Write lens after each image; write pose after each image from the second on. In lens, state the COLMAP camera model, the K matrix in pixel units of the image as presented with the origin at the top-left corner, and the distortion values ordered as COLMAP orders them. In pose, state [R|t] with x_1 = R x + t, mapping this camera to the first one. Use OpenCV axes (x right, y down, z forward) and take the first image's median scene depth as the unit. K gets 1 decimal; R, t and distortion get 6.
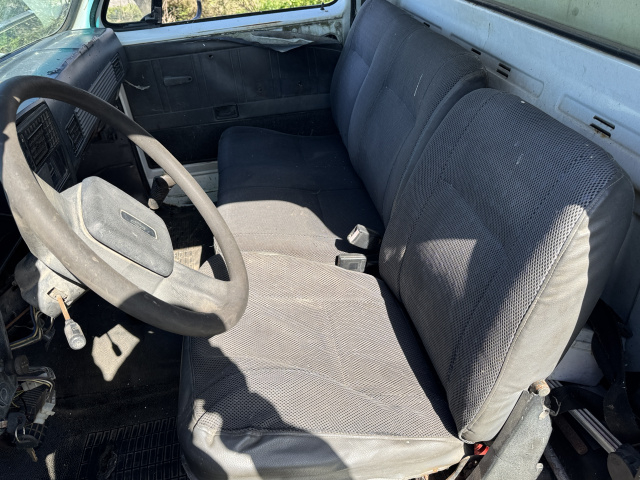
lens RADIAL K [[496.7, 0, 320.0], [0, 496.7, 240.0], [0, 0, 1]] dist [0.099644, -0.208388]
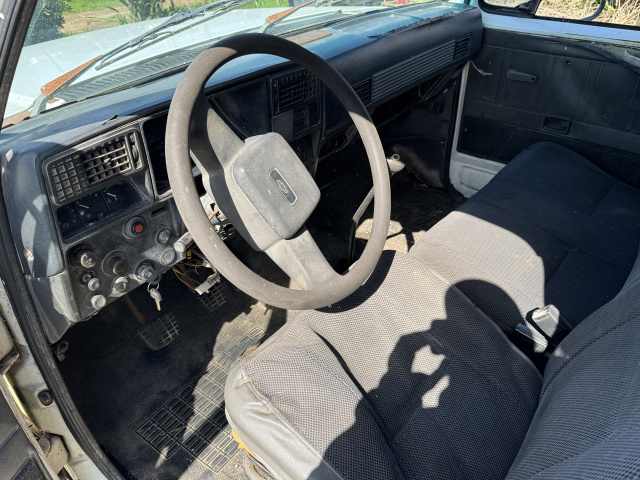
lens RADIAL K [[498.0, 0, 320.0], [0, 498.0, 240.0], [0, 0, 1]] dist [-0.007280, -0.010750]
pose [[0.657478, 0.480881, -0.580065, 0.158065], [-0.449290, 0.868228, 0.210520, -0.079372], [0.604864, 0.122206, 0.786896, 0.077334]]
